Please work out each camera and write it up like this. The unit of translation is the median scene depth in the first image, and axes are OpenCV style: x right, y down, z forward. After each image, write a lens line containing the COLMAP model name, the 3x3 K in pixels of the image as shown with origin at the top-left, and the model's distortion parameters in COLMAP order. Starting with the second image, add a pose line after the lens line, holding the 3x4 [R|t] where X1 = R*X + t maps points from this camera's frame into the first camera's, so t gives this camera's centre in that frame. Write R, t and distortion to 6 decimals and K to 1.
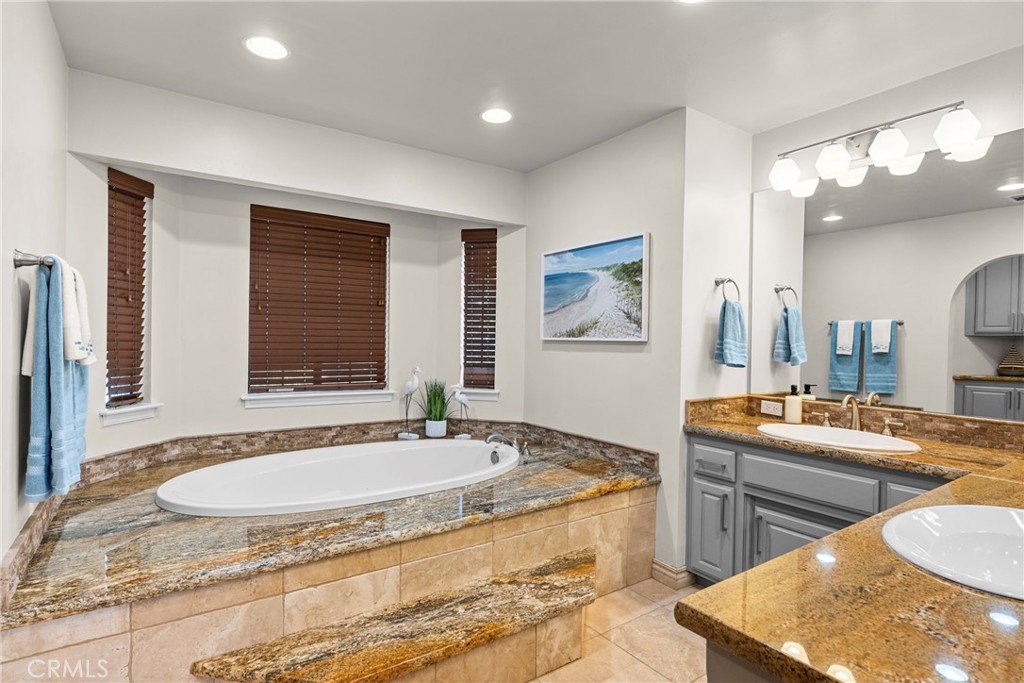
lens RADIAL K [[524.2, 0, 512.0], [0, 524.2, 341.5], [0, 0, 1]] dist [0.002561, 0.000493]
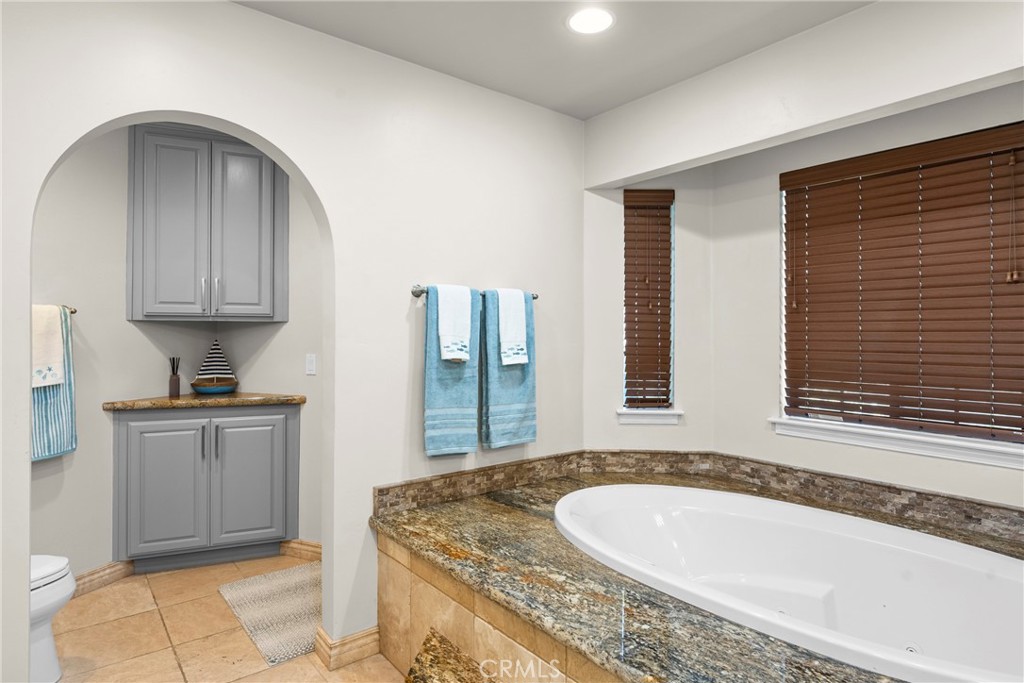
lens RADIAL K [[573.8, 0, 512.0], [0, 573.8, 341.5], [0, 0, 1]] dist [0.003801, 0.000996]
pose [[0.062723, -0.005070, -0.998018, 0.377495], [-0.010122, 0.999932, -0.005716, -0.002434], [0.997980, 0.010461, 0.062667, 0.625492]]
